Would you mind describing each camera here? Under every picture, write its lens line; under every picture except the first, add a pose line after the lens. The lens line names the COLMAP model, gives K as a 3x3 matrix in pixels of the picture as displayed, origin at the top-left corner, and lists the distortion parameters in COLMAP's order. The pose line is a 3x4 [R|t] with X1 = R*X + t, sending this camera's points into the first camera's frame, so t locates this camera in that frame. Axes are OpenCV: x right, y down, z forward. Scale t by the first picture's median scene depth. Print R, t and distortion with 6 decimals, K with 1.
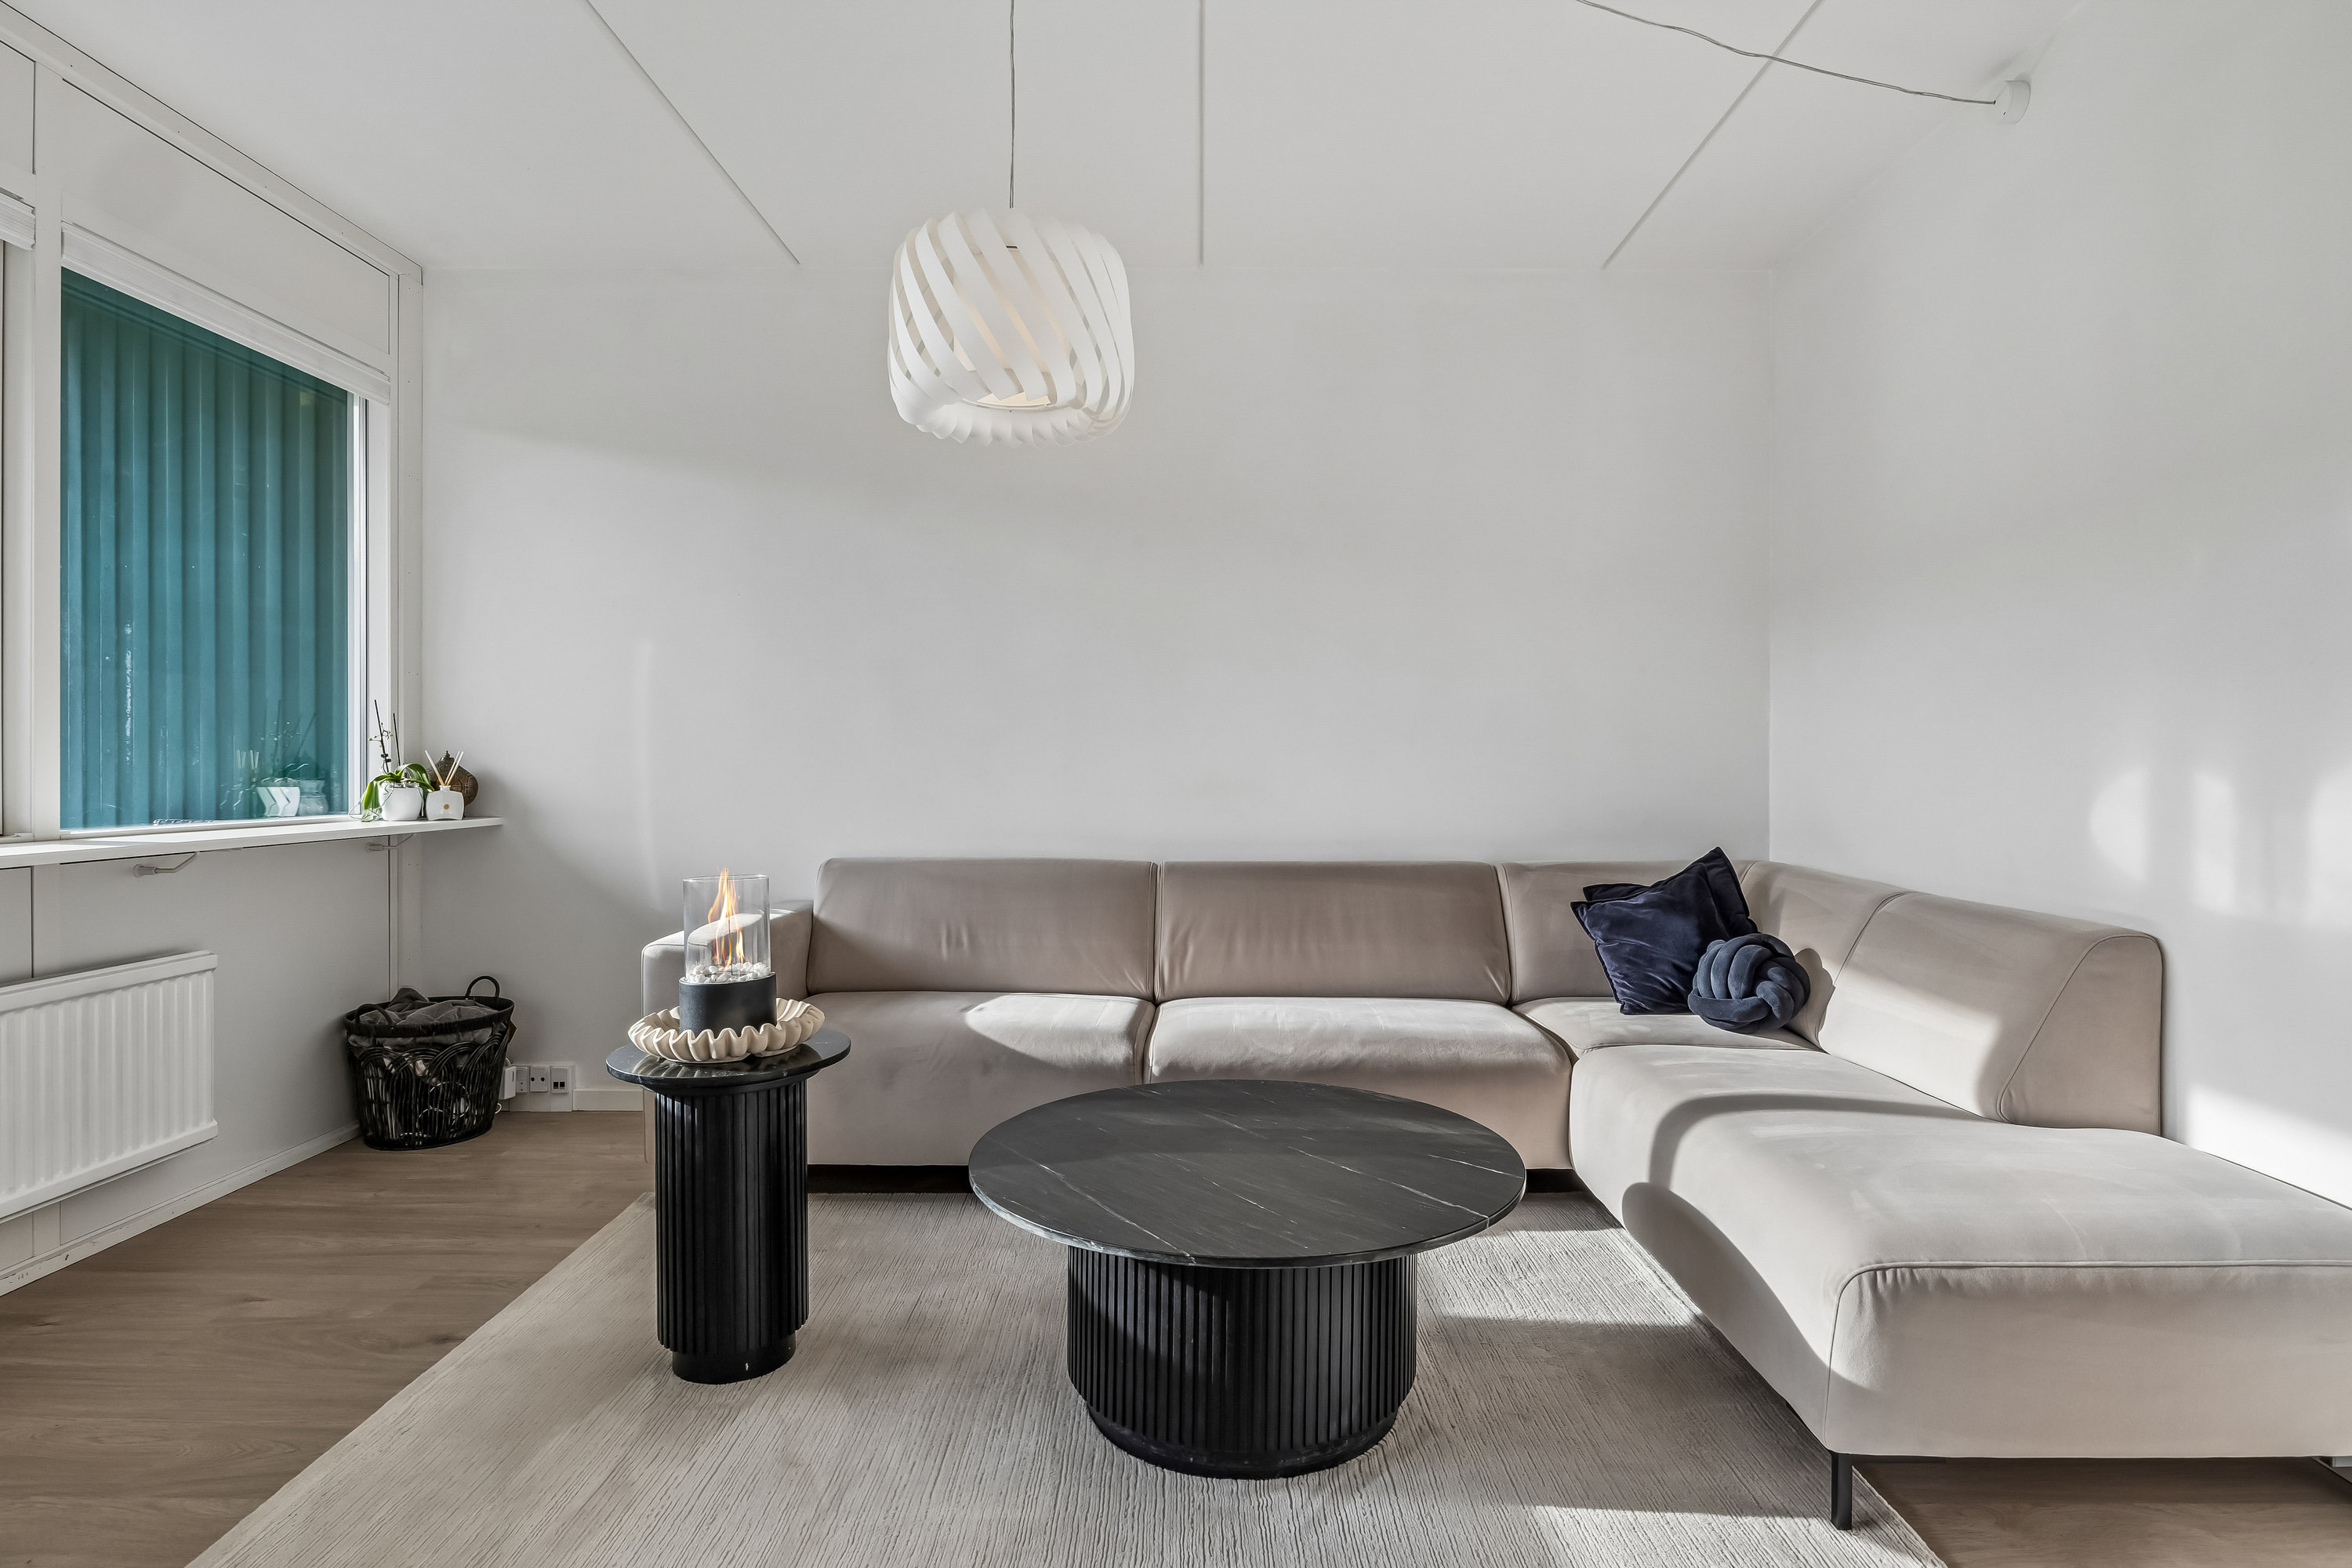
lens RADIAL K [[1250.9, 0, 1180.5], [0, 1250.9, 776.6], [0, 0, 1]] dist [-0.003880, 0.000256]
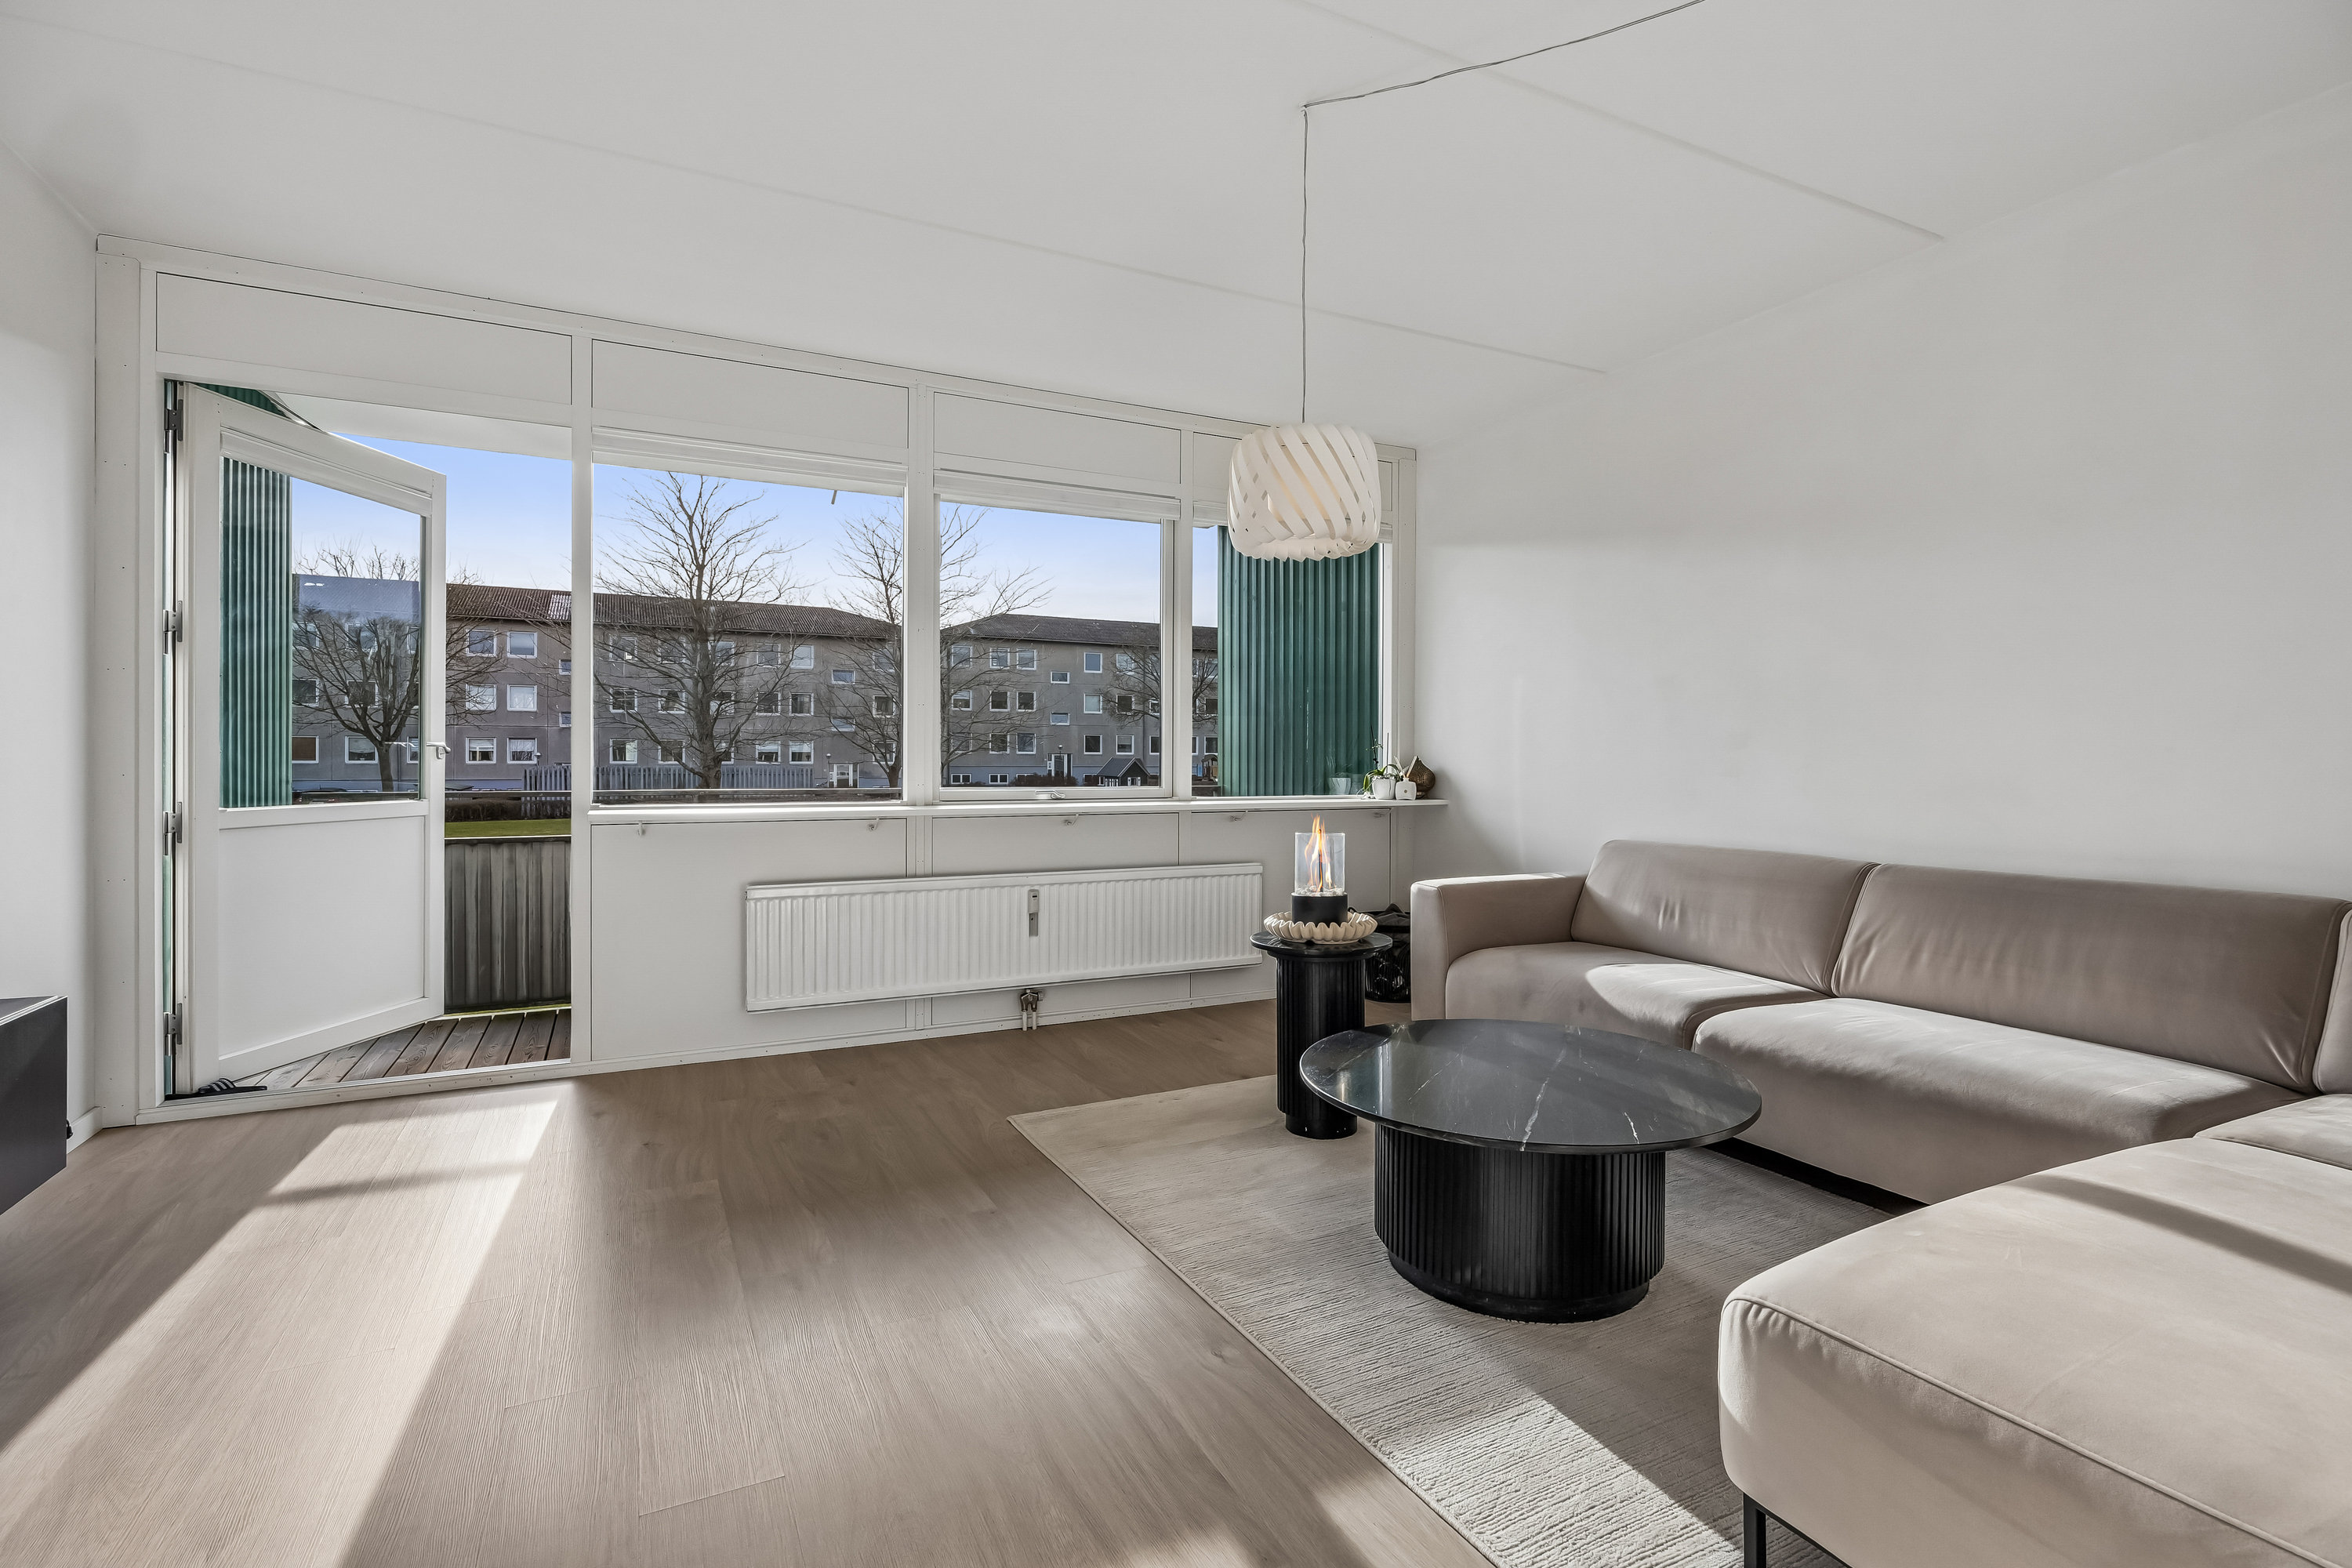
lens RADIAL K [[1086.7, 0, 1166.5], [0, 1086.7, 765.6], [0, 0, 1]] dist [-0.027766, -0.001215]
pose [[0.448860, 0.002380, -0.893599, 0.582911], [-0.013512, 0.999900, -0.004124, 0.001398], [0.893500, 0.013925, 0.448847, 0.132149]]
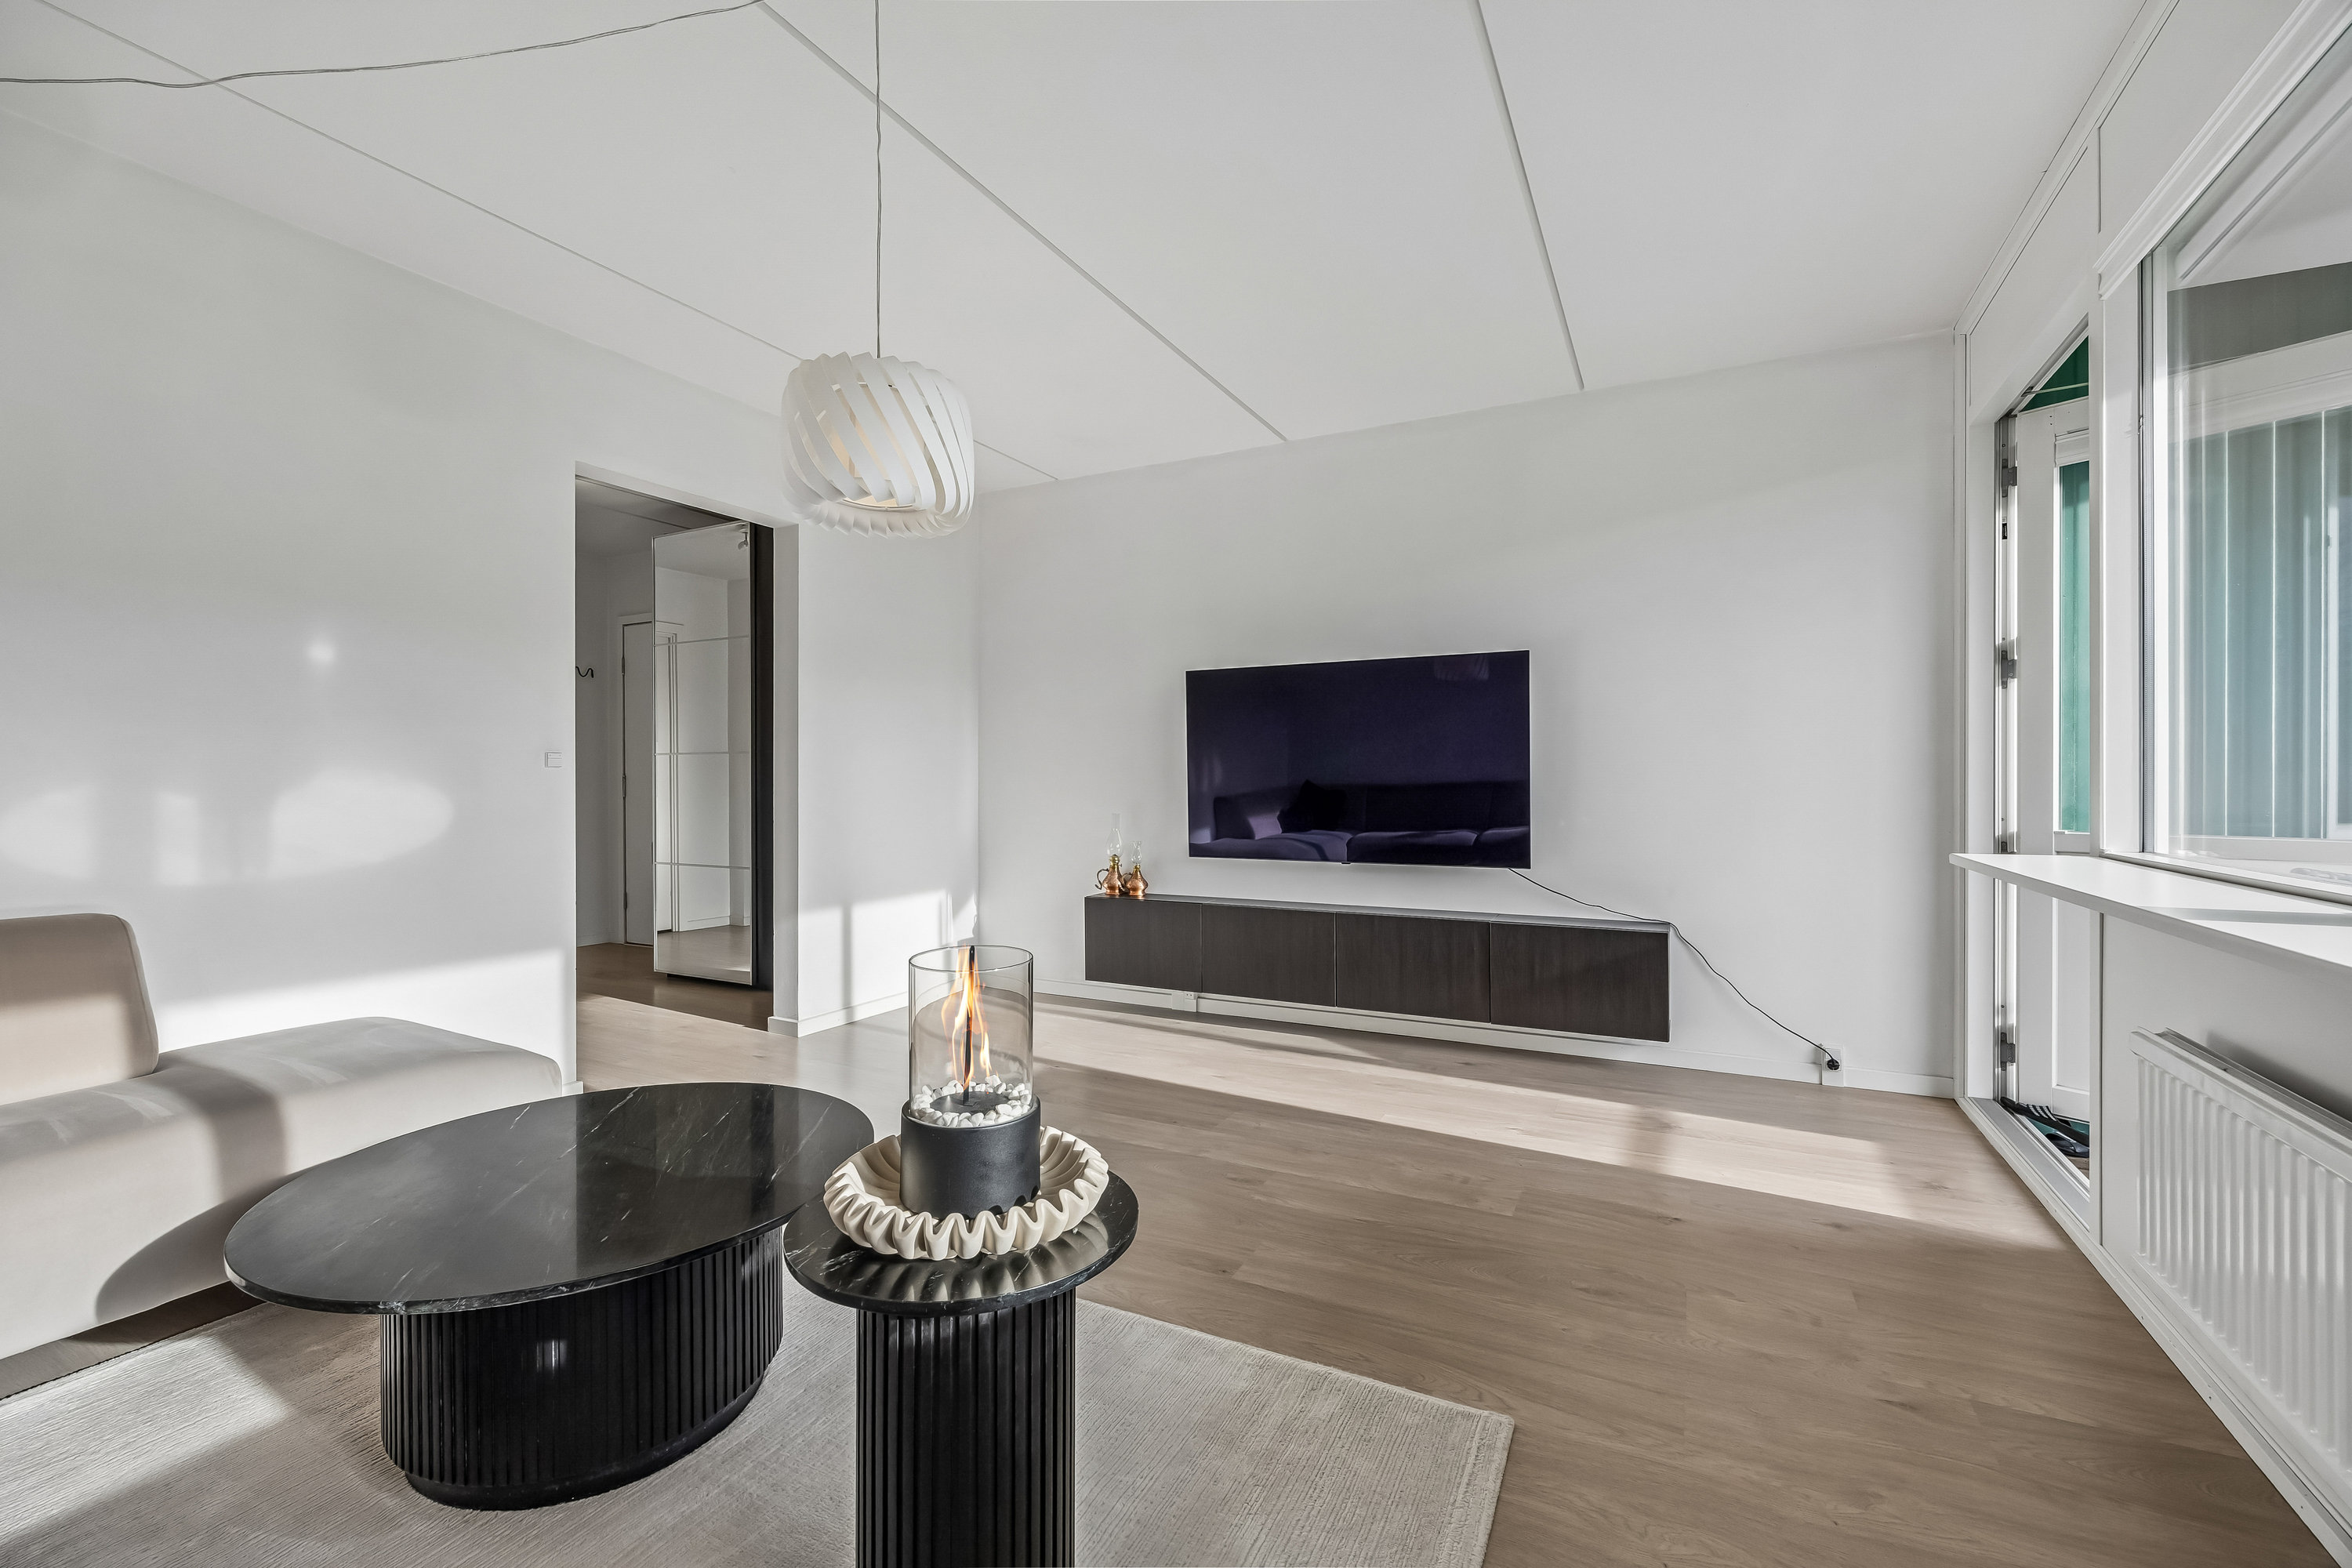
lens RADIAL K [[968.2, 0, 1207.8], [0, 968.2, 778.0], [0, 0, 1]] dist [-0.001085, 0.000470]
pose [[-0.900396, 0.002483, 0.435064, -0.502844], [0.006434, 0.999950, 0.007609, -0.012662], [-0.435023, 0.009650, -0.900368, 1.010734]]
